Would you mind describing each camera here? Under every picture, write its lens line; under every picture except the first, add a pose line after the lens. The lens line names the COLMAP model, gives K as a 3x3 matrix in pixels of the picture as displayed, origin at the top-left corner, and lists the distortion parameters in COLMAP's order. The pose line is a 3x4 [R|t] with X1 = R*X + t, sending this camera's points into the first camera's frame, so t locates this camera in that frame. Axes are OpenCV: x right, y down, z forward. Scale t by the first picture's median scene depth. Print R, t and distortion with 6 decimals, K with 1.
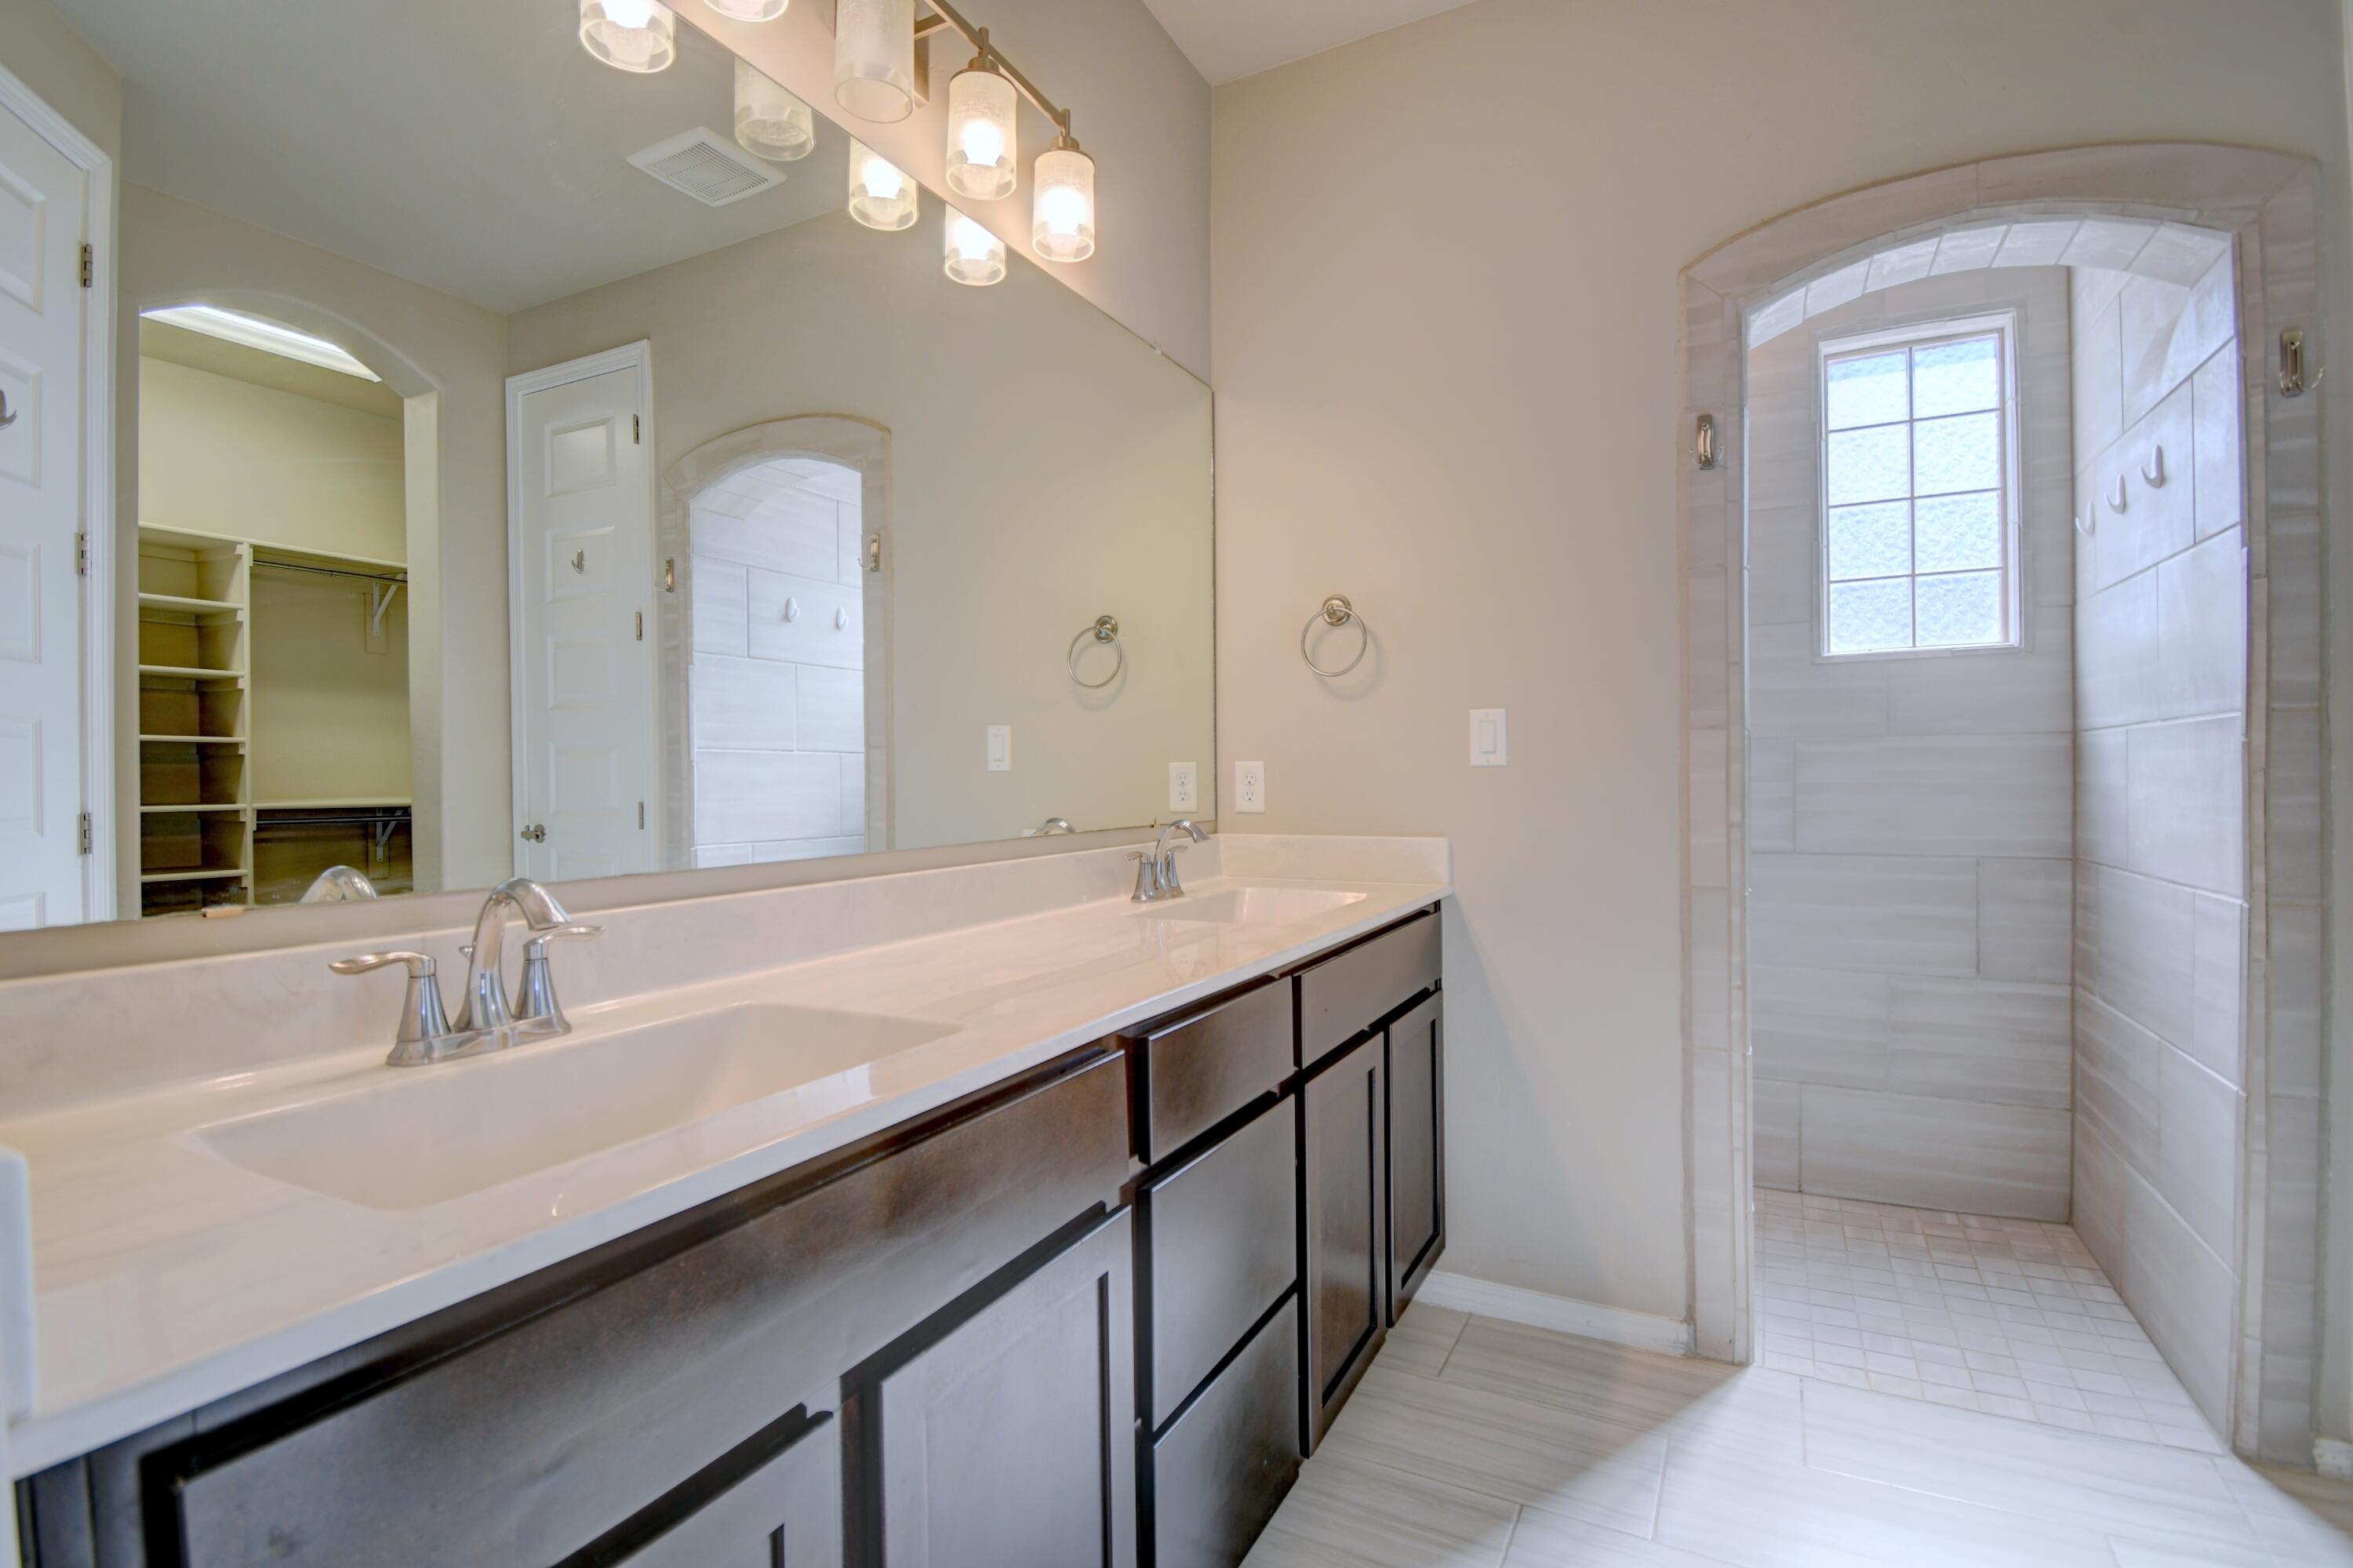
lens RADIAL K [[1069.3, 0, 1161.7], [0, 1069.3, 776.5], [0, 0, 1]] dist [-0.014102, -0.000515]
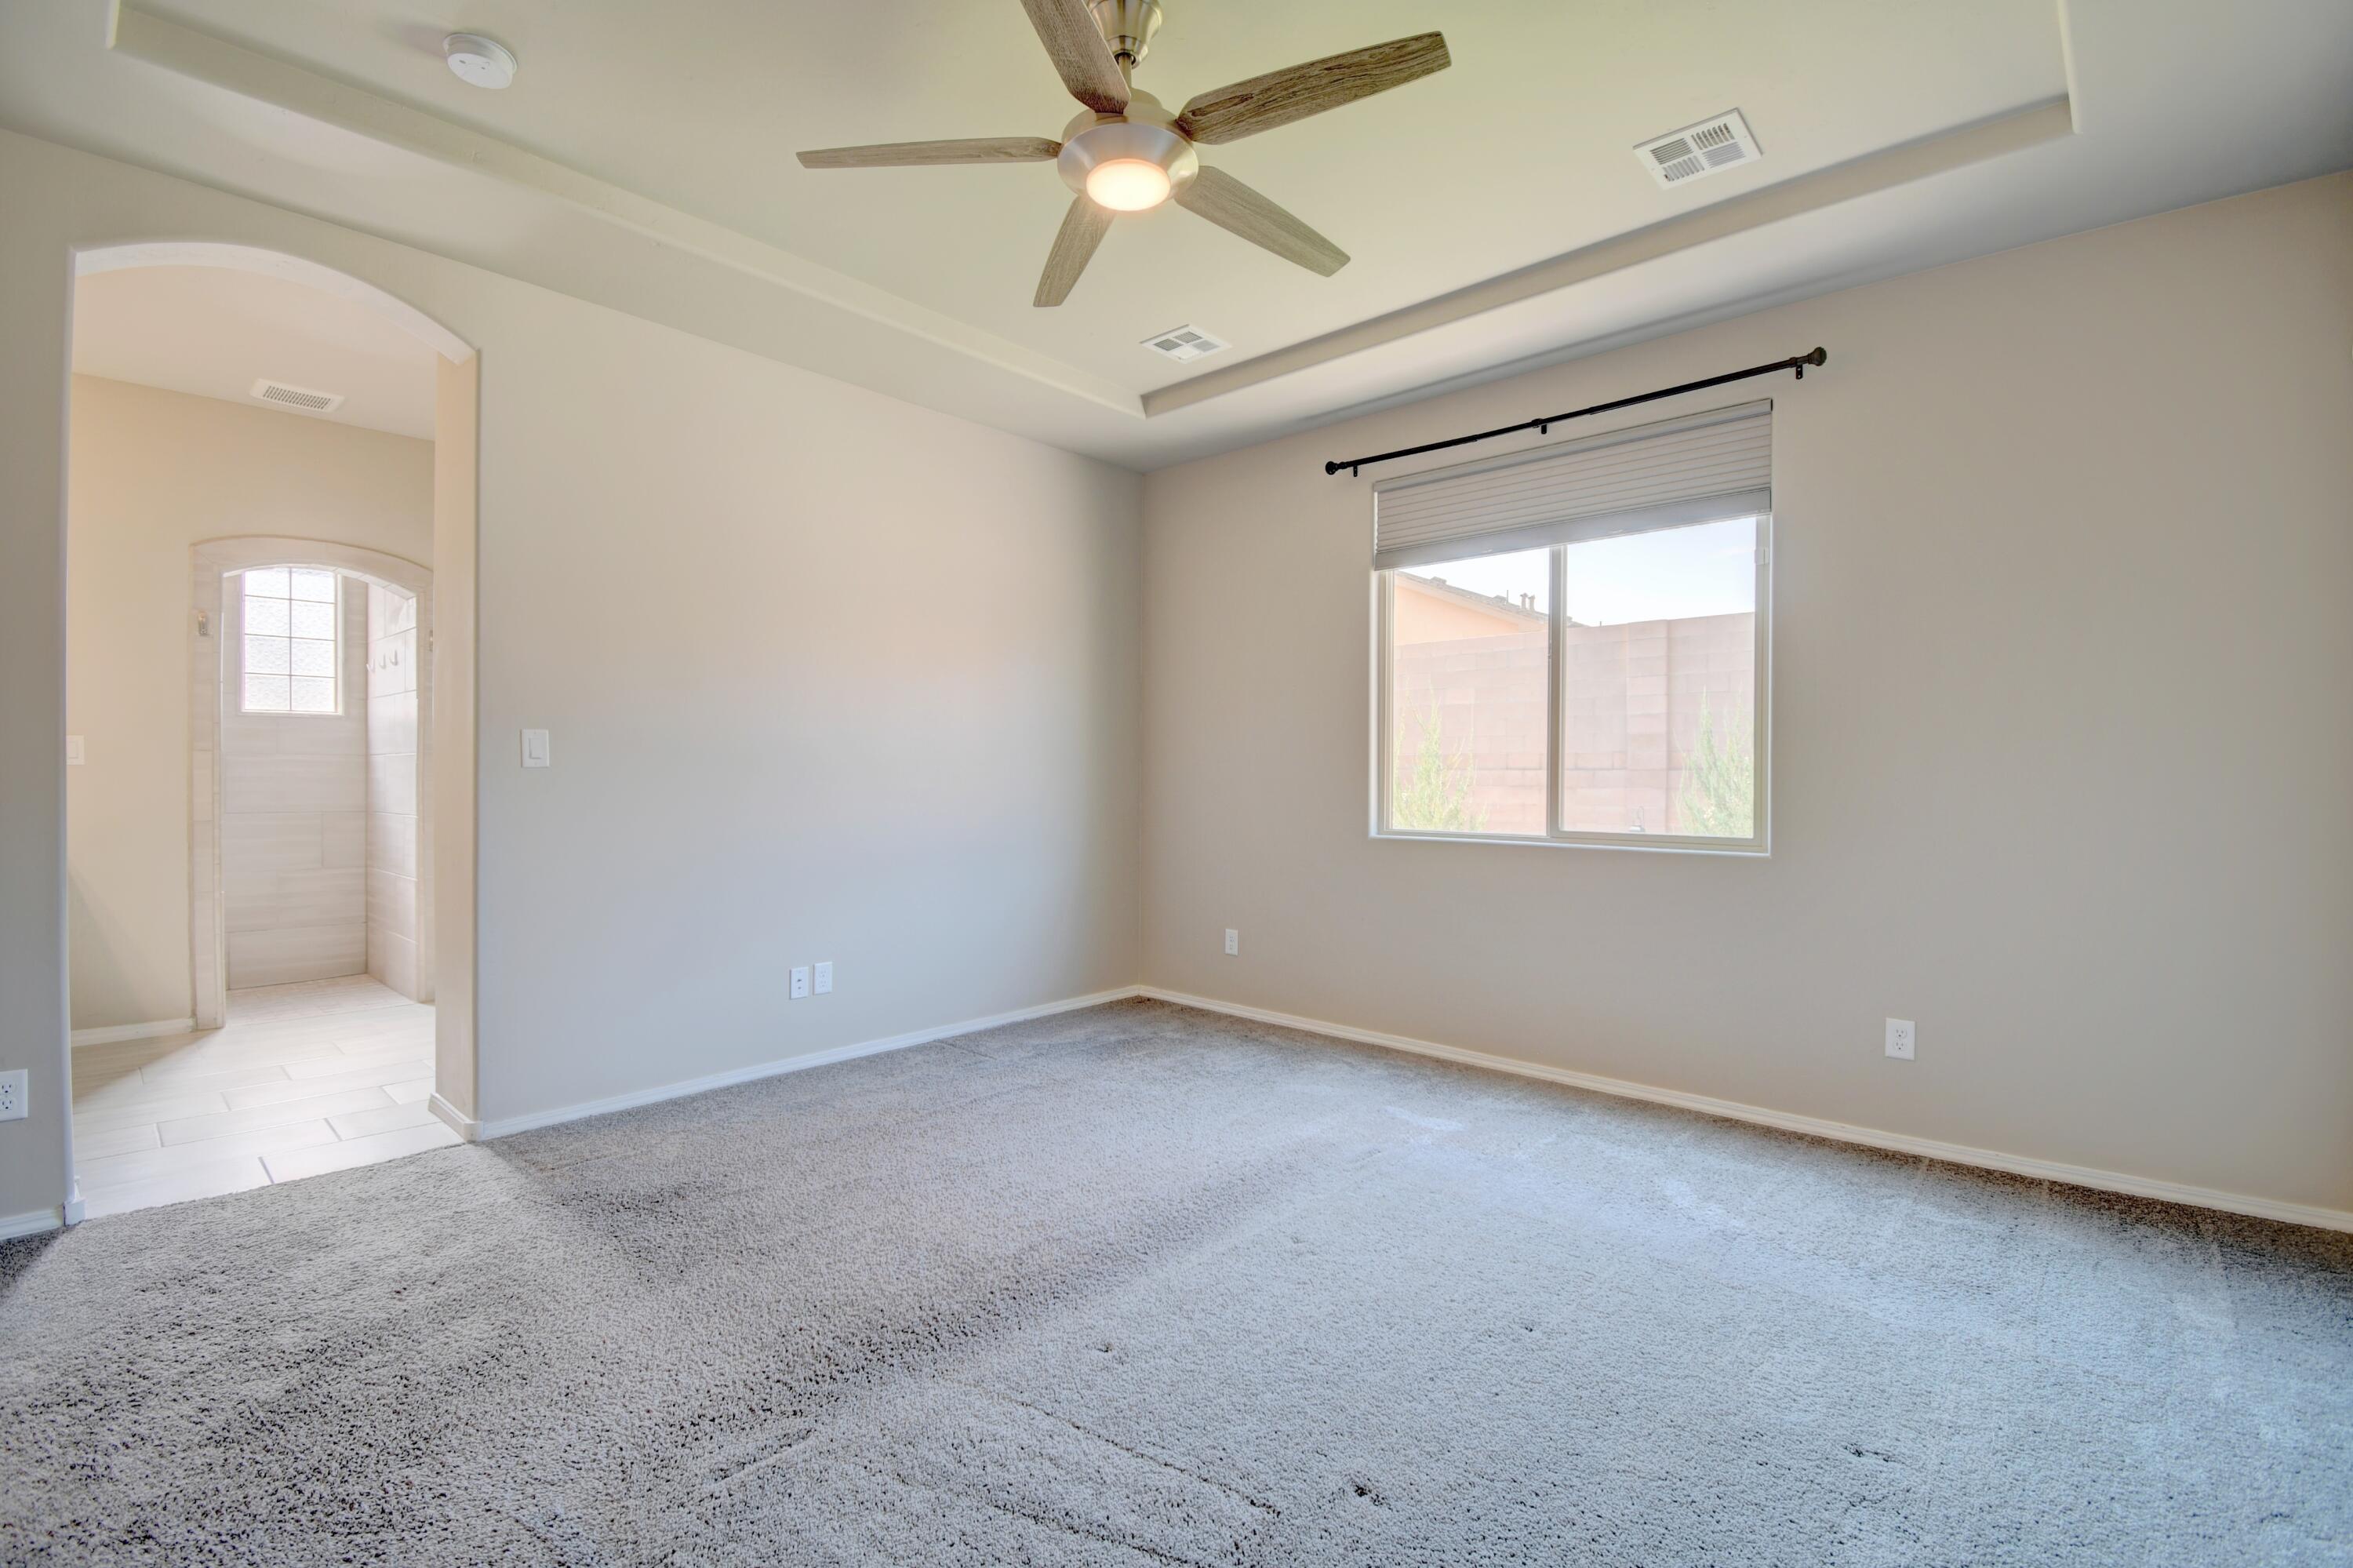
lens RADIAL K [[1049.3, 0, 1160.0], [0, 1049.3, 779.4], [0, 0, 1]] dist [0.001002, 0.000013]
pose [[0.231635, 0.002655, 0.972799, -0.980745], [-0.001644, 0.999996, -0.002338, 0.013294], [-0.972801, -0.001058, 0.231638, -1.236257]]
